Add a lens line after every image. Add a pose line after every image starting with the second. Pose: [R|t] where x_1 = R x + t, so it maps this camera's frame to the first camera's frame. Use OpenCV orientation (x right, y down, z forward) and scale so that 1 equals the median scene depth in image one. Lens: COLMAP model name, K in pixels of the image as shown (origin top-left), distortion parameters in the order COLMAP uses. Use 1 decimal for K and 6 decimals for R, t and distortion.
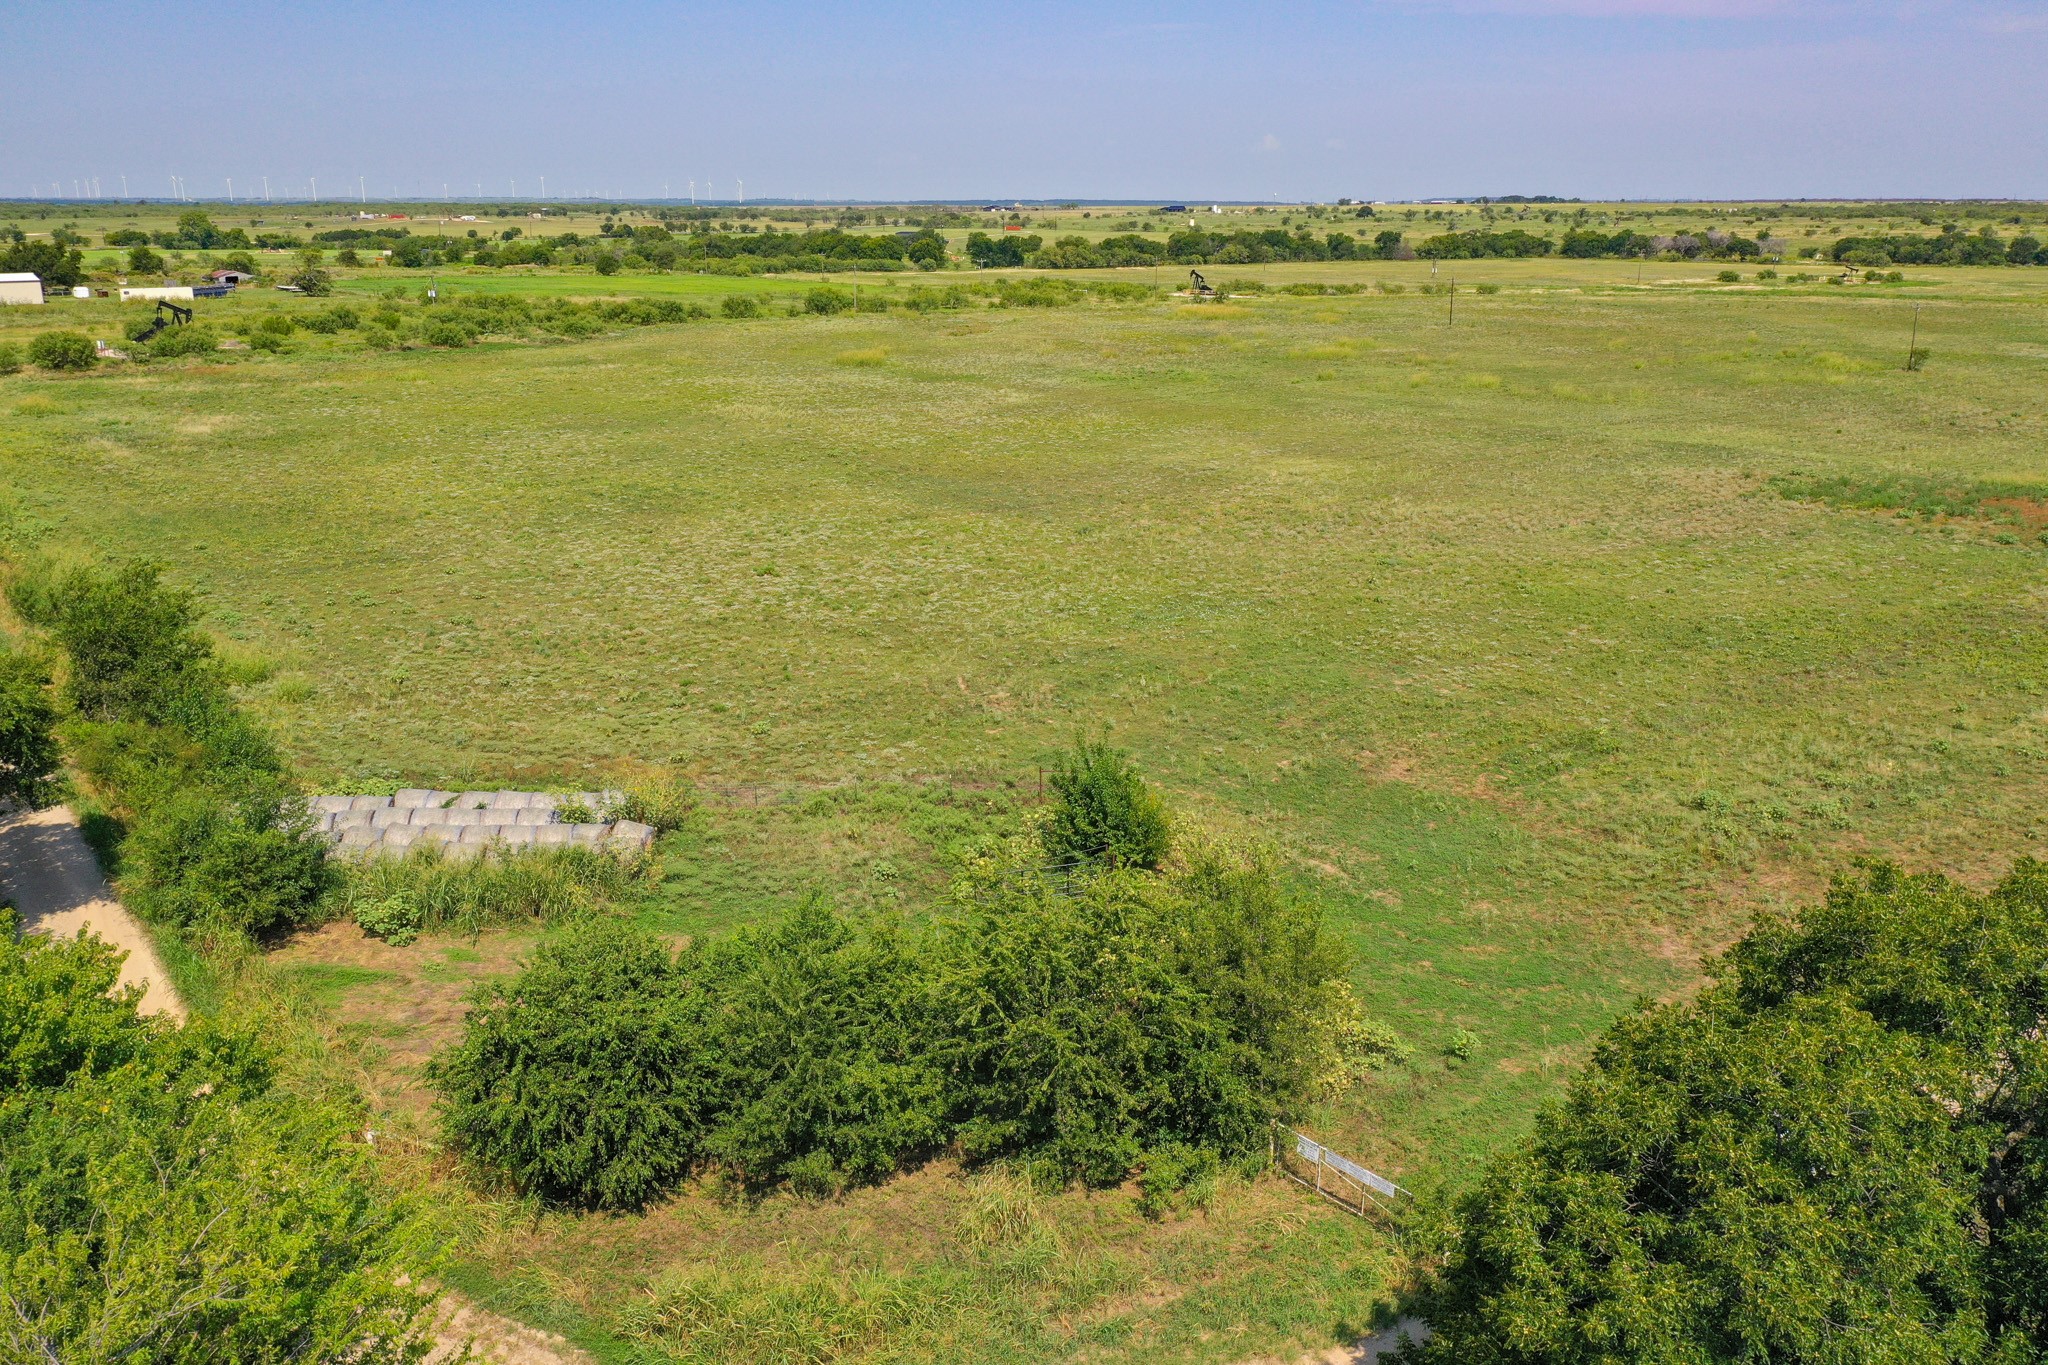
lens RADIAL K [[1615.8, 0, 1019.4], [0, 1615.8, 688.5], [0, 0, 1]] dist [0.009976, 0.001759]
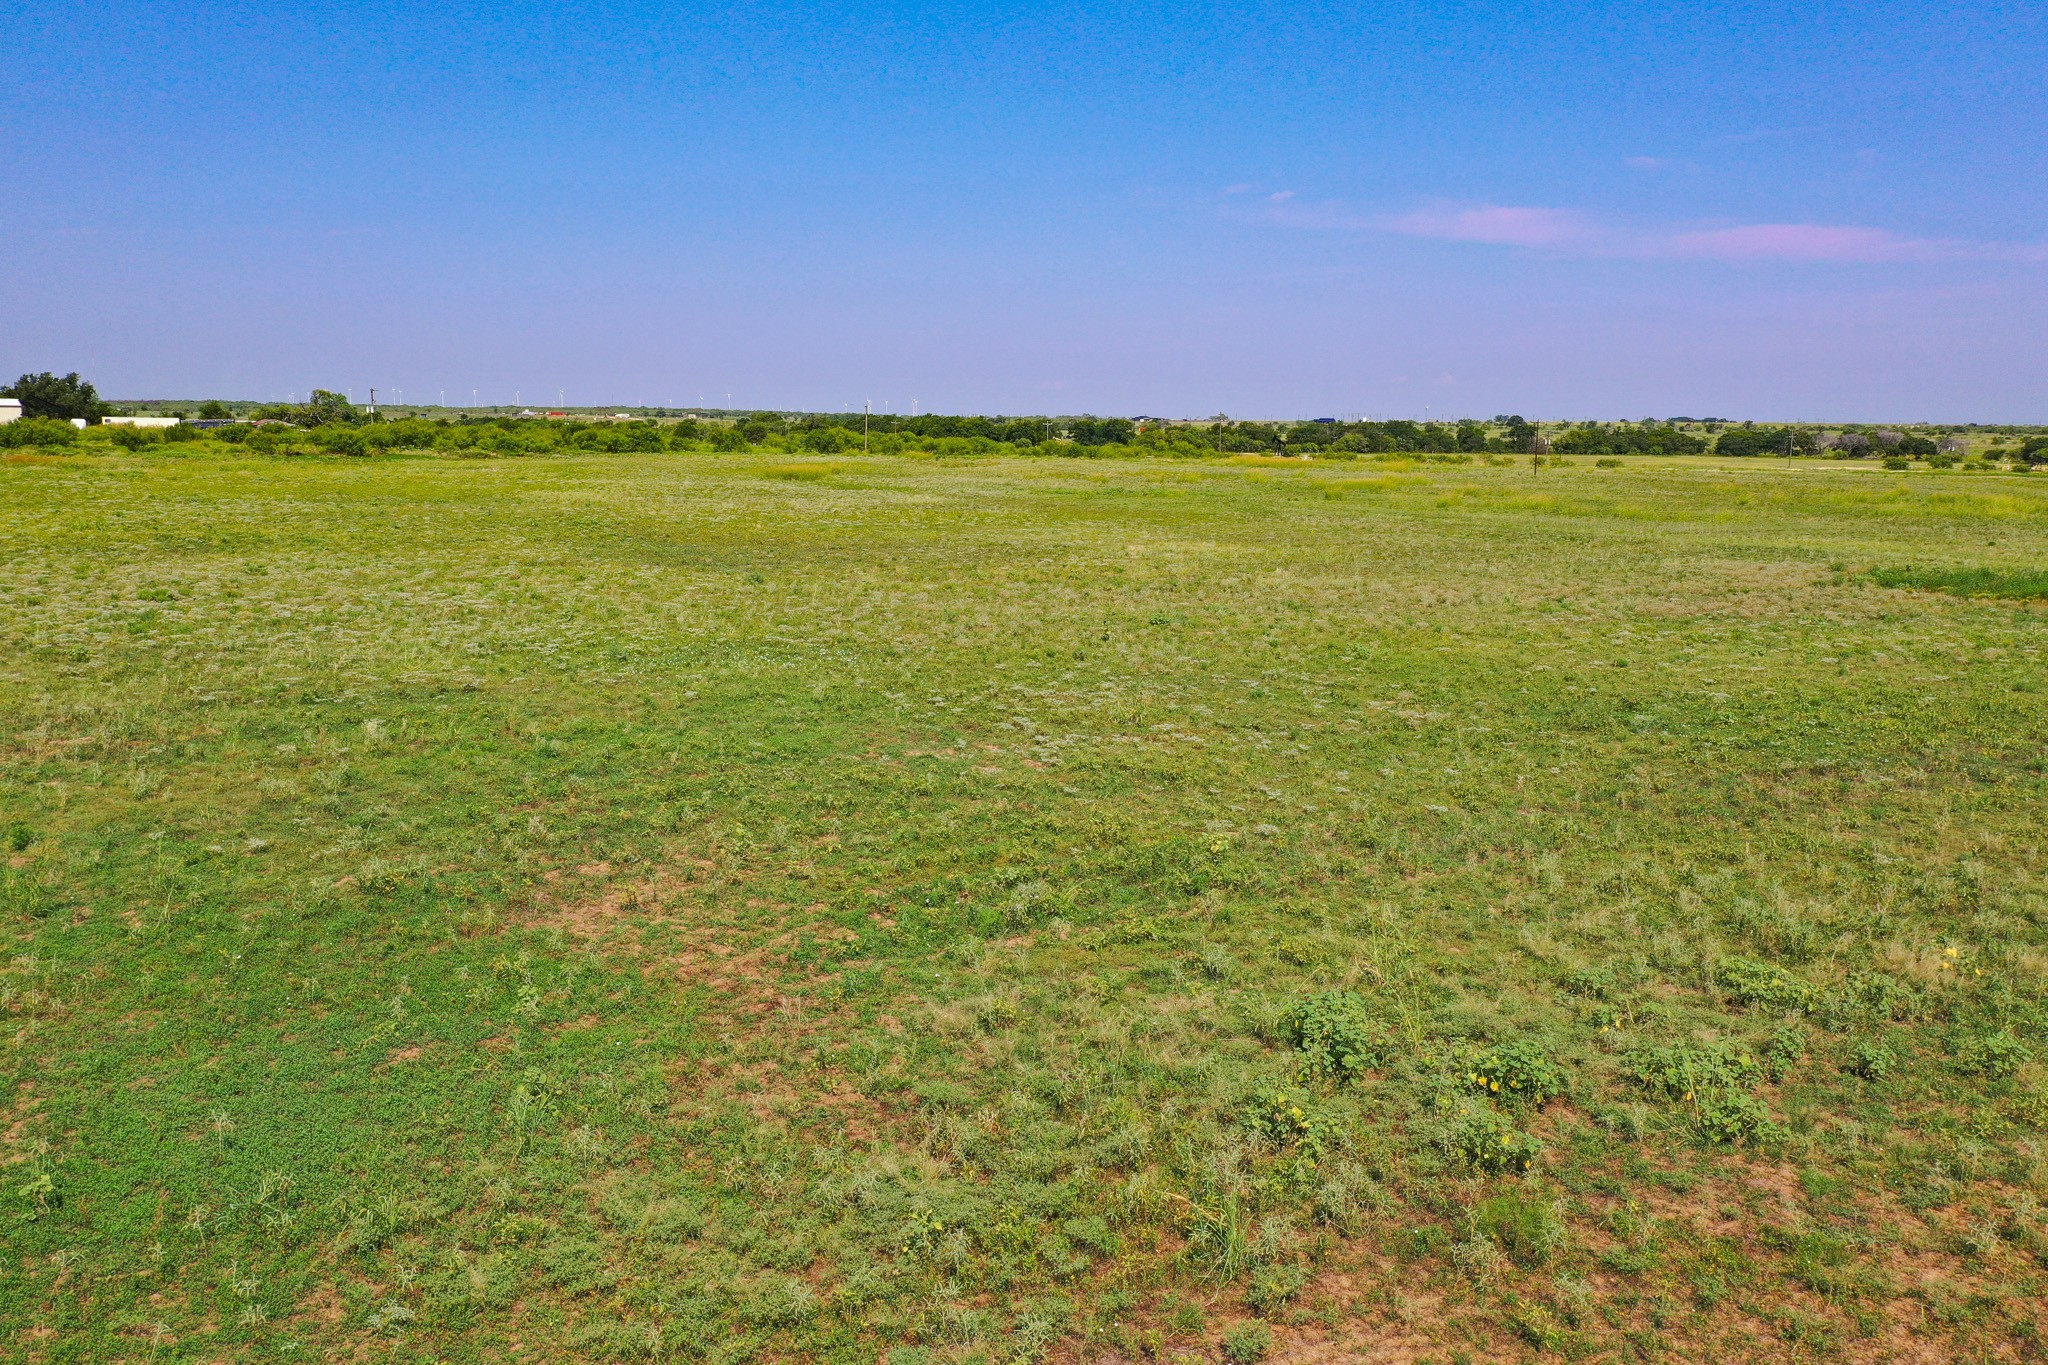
lens RADIAL K [[1615.8, 0, 1019.4], [0, 1615.8, 688.5], [0, 0, 1]] dist [0.009976, 0.001759]
pose [[0.994428, 0.031443, -0.100616, 0.119981], [-0.044306, 0.990748, -0.128279, 0.014274], [0.095651, 0.132022, 0.986621, 0.203034]]
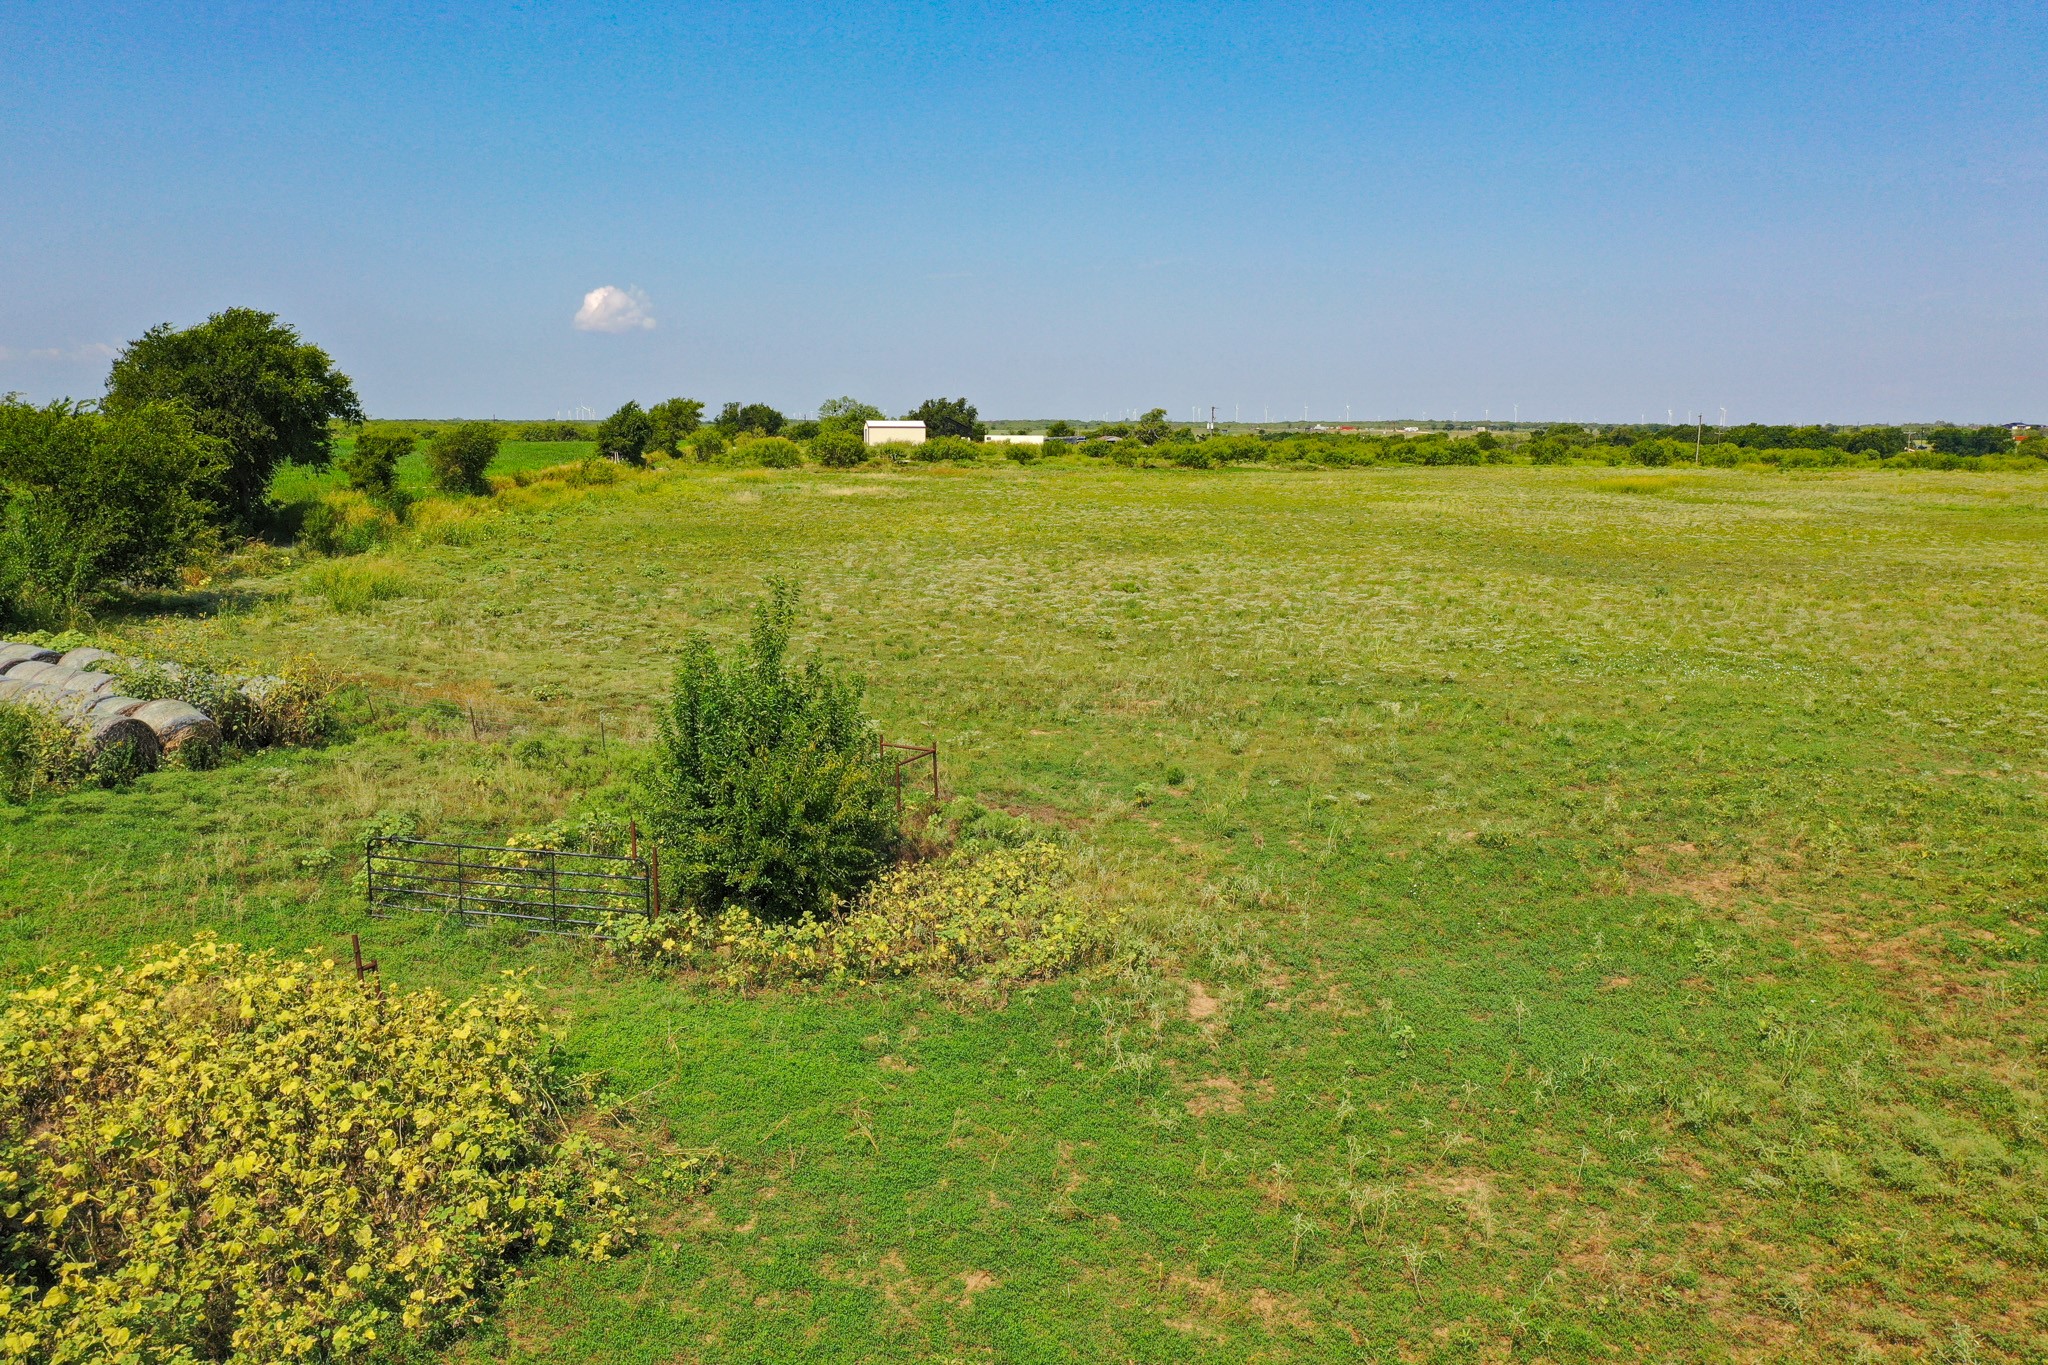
lens RADIAL K [[1615.8, 0, 1019.4], [0, 1615.8, 688.5], [0, 0, 1]] dist [0.009976, 0.001759]
pose [[0.839747, 0.090503, -0.535382, 0.098873], [-0.161765, 0.982936, -0.087570, 0.021375], [0.518321, 0.160143, 0.840058, 0.181292]]
